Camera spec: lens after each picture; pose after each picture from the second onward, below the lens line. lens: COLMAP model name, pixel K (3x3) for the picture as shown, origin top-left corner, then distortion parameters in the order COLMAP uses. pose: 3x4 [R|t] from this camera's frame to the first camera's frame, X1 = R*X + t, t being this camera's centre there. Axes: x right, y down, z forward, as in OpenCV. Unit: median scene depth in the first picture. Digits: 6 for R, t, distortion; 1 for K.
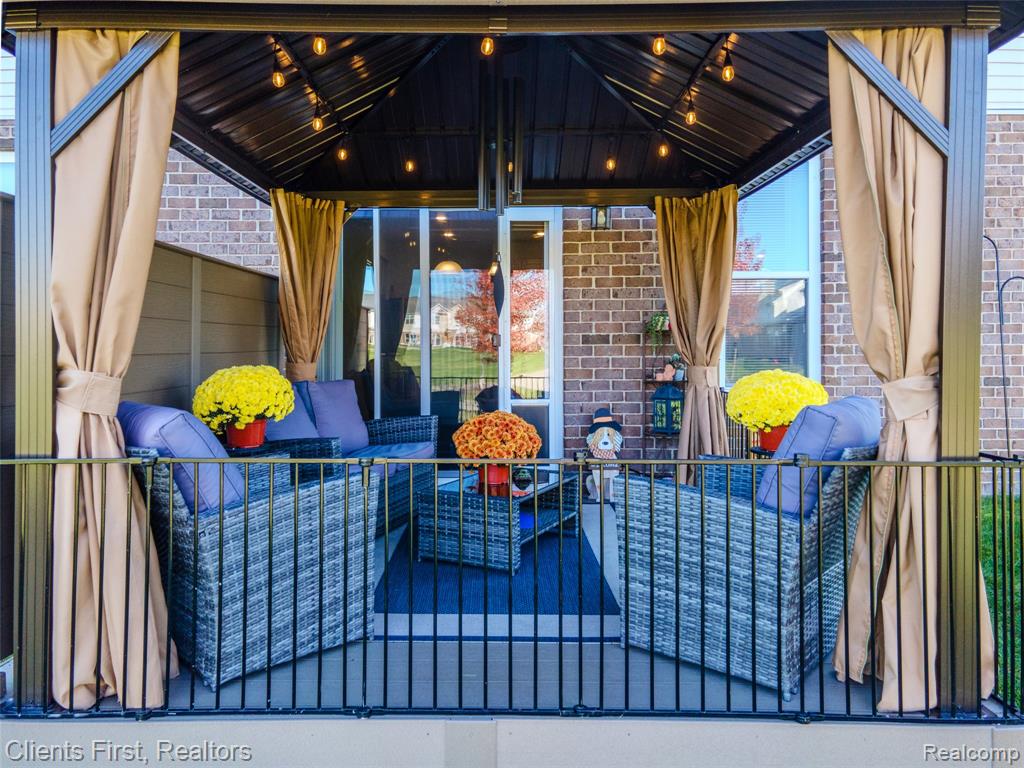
lens RADIAL K [[743.7, 0, 498.3], [0, 743.7, 358.1], [0, 0, 1]] dist [0.027896, 0.014308]
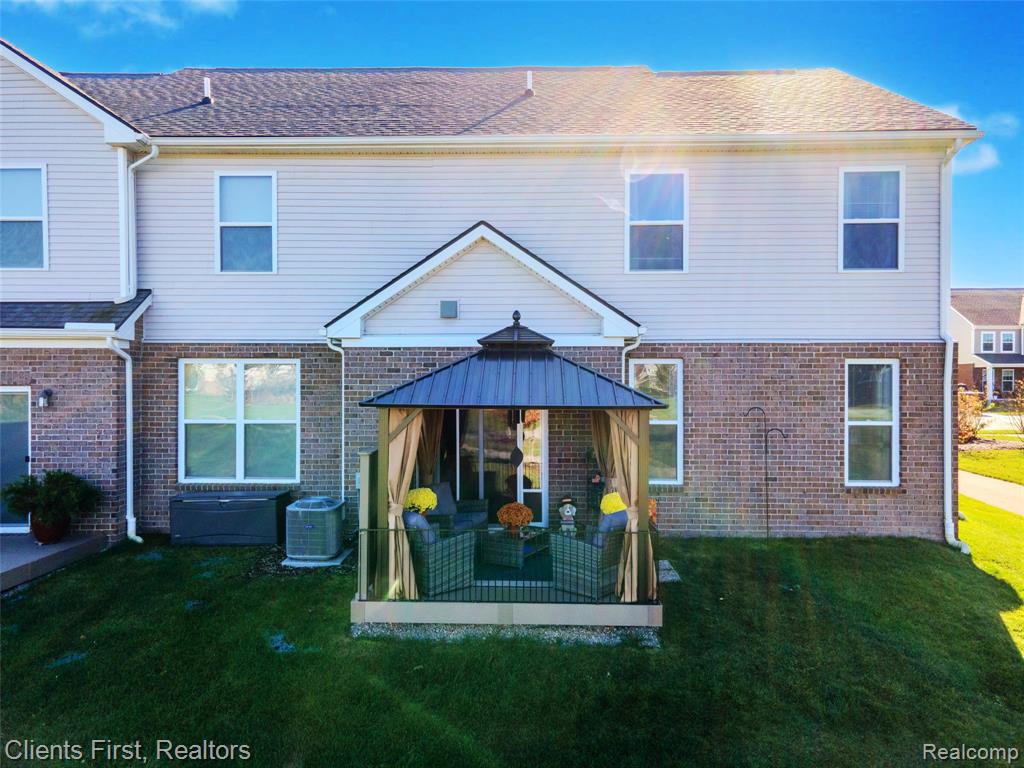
lens RADIAL K [[743.7, 0, 513.1], [0, 743.7, 384.0], [0, 0, 1]] dist [0.027896, 0.014308]
pose [[0.999887, 0.005226, -0.014073, 0.020737], [-0.005321, 0.999963, -0.006701, -0.254657], [0.014038, 0.006776, 0.999879, -1.208310]]
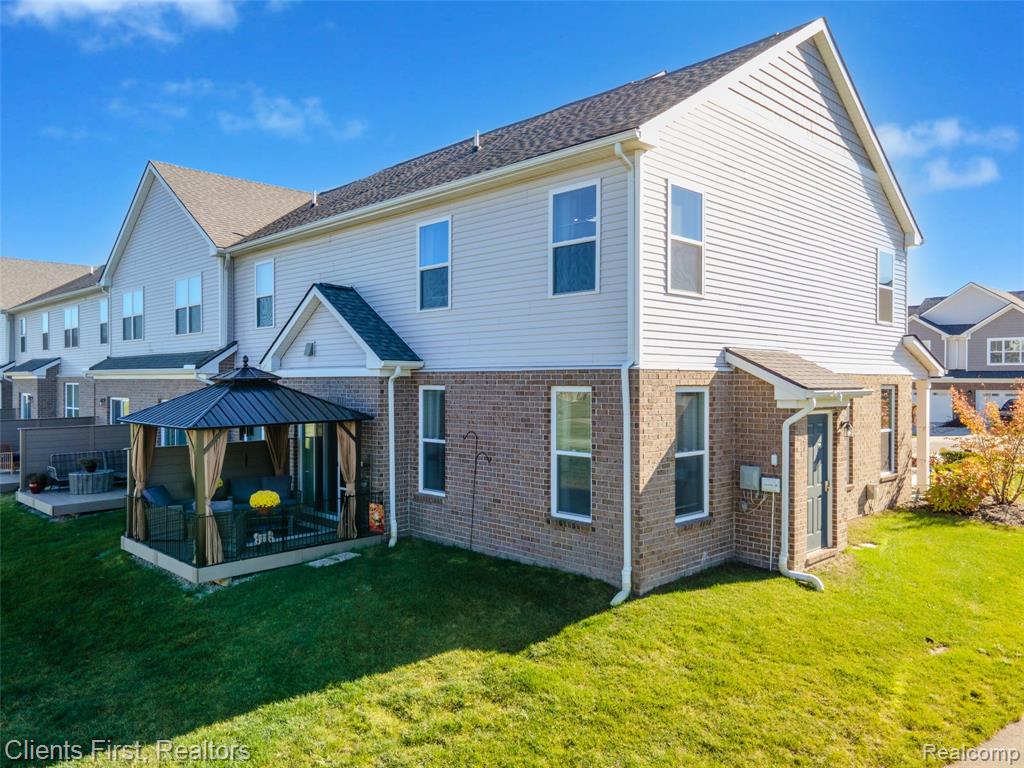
lens RADIAL K [[743.7, 0, 512.5], [0, 743.7, 382.0], [0, 0, 1]] dist [0.027896, 0.014308]
pose [[0.709104, 0.005364, -0.705083, 2.691257], [-0.008898, 0.999960, -0.001342, -0.369692], [0.705048, 0.007226, 0.709123, -0.514992]]
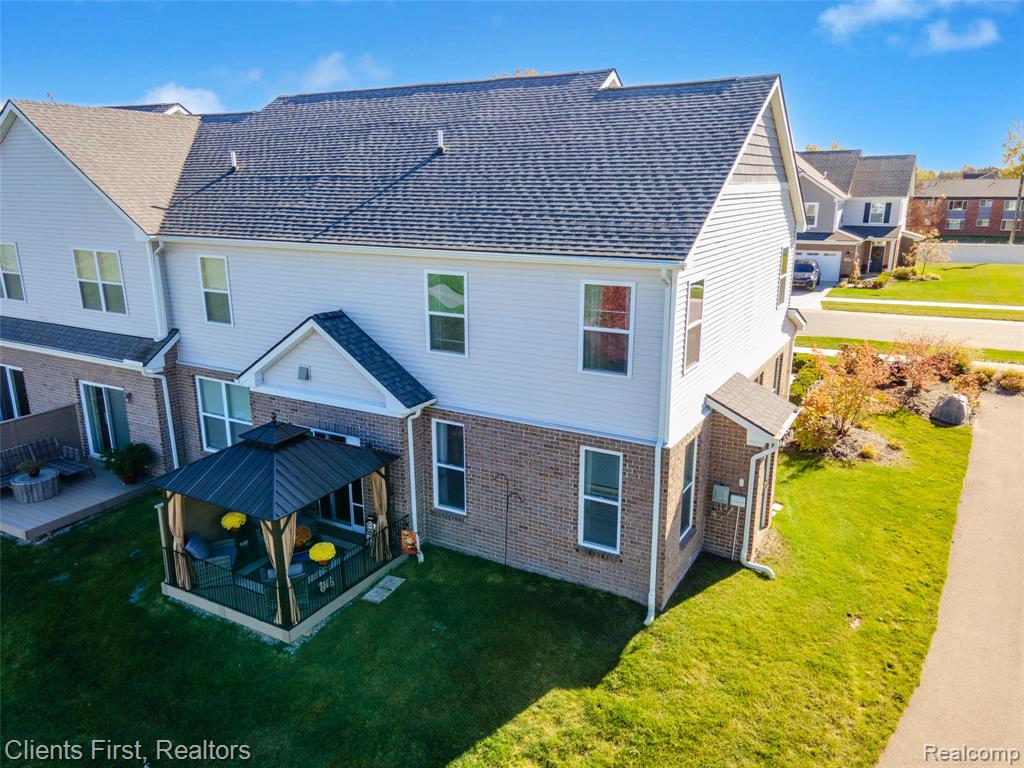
lens RADIAL K [[743.7, 0, 511.6], [0, 743.7, 380.5], [0, 0, 1]] dist [0.027896, 0.014308]
pose [[0.873148, 0.125470, -0.471031, 2.167404], [-0.004425, 0.968306, 0.249729, -1.314602], [0.487436, -0.215966, 0.846029, -1.215003]]
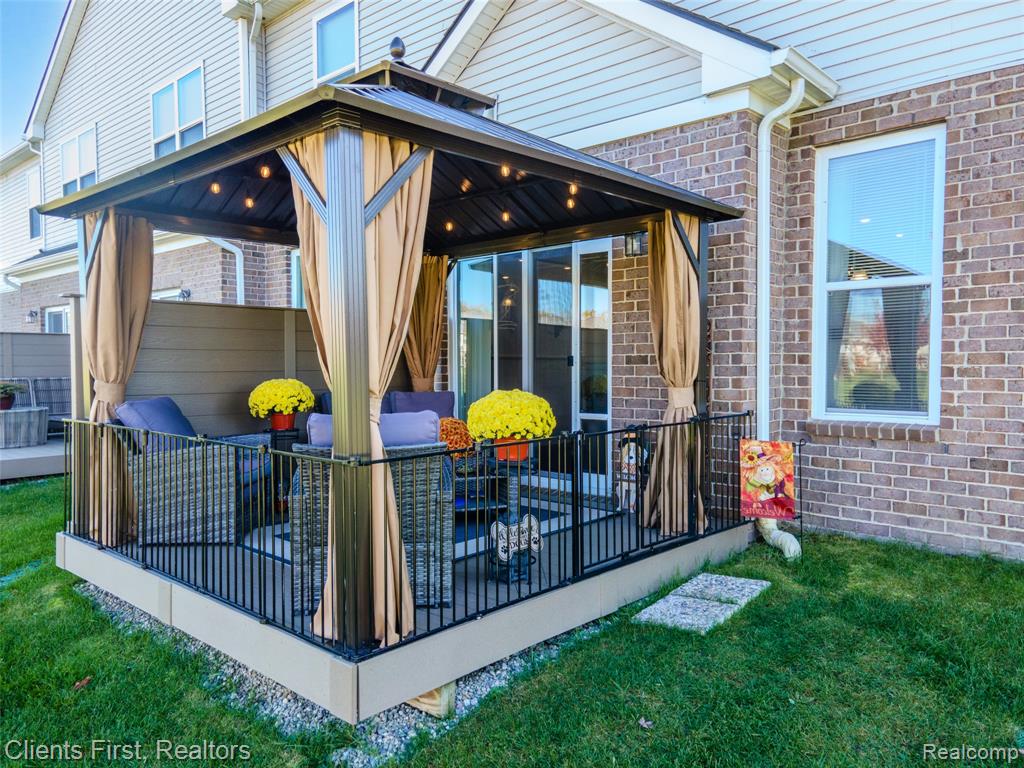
lens RADIAL K [[743.7, 0, 509.6], [0, 743.7, 384.2], [0, 0, 1]] dist [0.027896, 0.014308]
pose [[0.741998, 0.021690, -0.670051, 0.811247], [-0.009408, 0.999715, 0.021943, -0.013773], [0.670336, -0.009978, 0.741990, 0.106312]]
